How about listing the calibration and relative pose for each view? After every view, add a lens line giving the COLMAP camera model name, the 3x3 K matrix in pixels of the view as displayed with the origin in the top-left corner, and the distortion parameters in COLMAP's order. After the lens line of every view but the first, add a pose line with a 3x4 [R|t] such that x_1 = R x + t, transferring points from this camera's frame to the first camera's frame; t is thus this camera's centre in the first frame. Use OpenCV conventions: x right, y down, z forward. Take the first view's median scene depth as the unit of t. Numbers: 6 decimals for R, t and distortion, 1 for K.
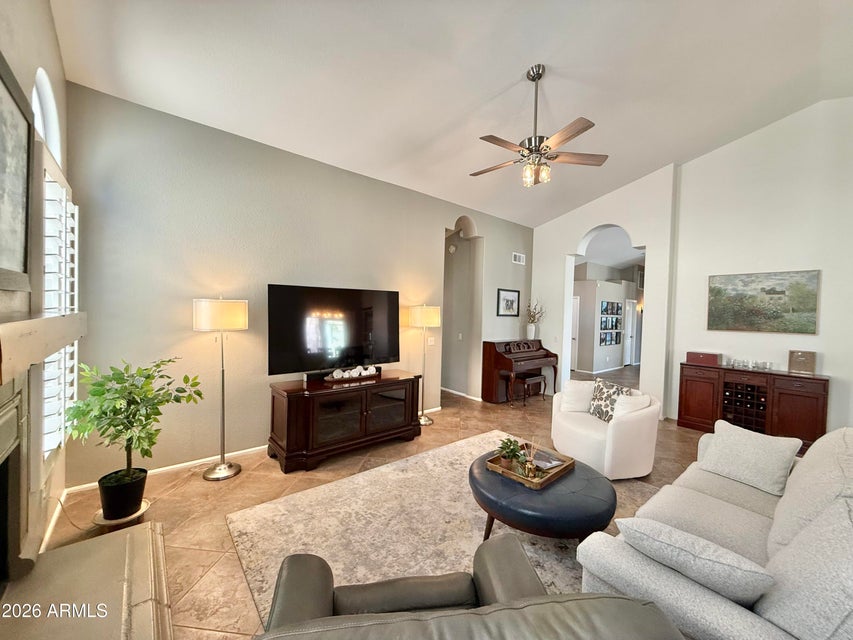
lens RADIAL K [[341.6, 0, 423.9], [0, 341.6, 319.6], [0, 0, 1]] dist [0.001757, 0.000296]
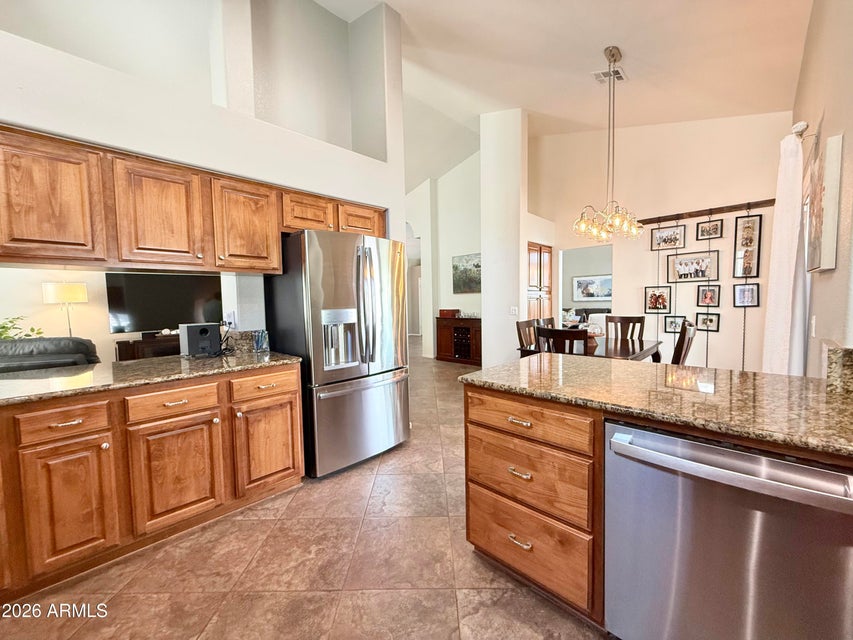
lens RADIAL K [[341.6, 0, 423.9], [0, 341.6, 319.6], [0, 0, 1]] dist [0.001757, 0.000296]
pose [[0.994343, -0.052265, 0.092468, 0.600045], [0.049258, 0.998190, 0.034510, 0.089242], [-0.094104, -0.029760, 0.995117, -0.484600]]
